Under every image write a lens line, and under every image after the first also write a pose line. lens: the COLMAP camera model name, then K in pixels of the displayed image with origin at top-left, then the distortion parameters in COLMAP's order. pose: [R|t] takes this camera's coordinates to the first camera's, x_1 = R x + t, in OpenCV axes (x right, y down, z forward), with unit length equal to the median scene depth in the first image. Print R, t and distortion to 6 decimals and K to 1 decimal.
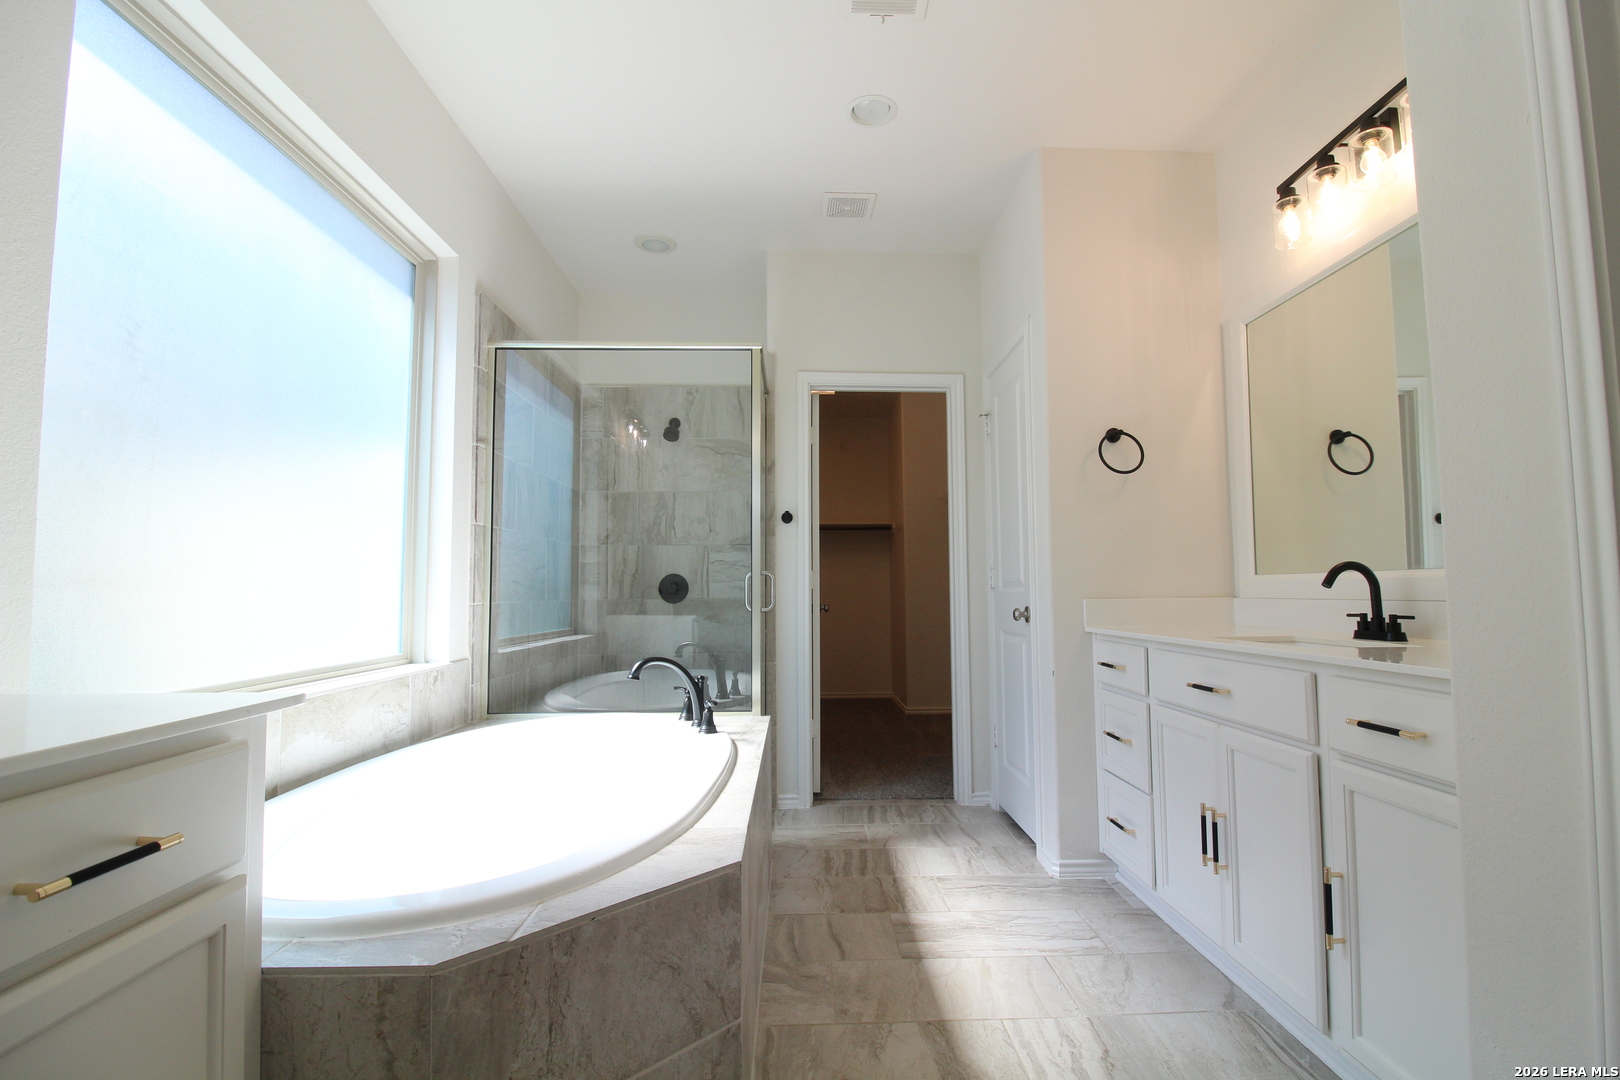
lens RADIAL K [[749.5, 0, 829.9], [0, 749.5, 541.3], [0, 0, 1]] dist [-0.001523, -0.000184]
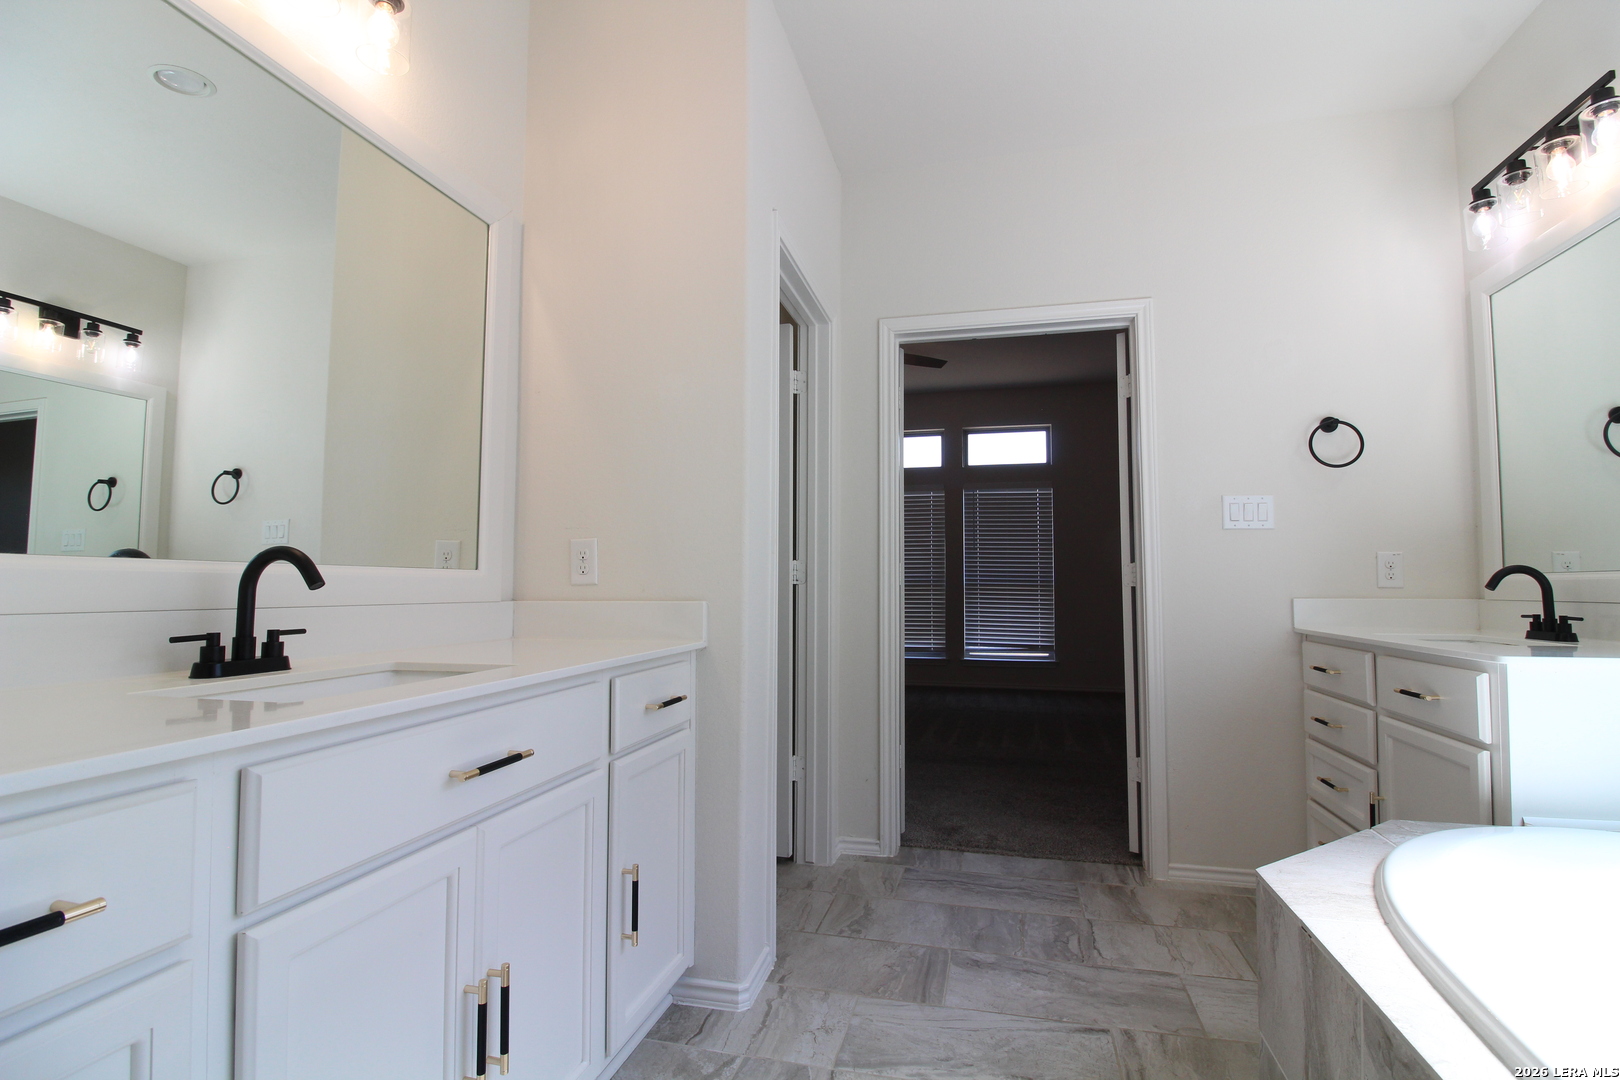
lens RADIAL K [[750.0, 0, 809.4], [0, 750.0, 560.7], [0, 0, 1]] dist [0.000089, -0.013744]
pose [[0.963480, -0.000681, -0.267780, 0.010929], [0.009098, 0.999503, 0.030191, -0.016932], [0.267626, -0.031525, 0.963007, -0.230571]]
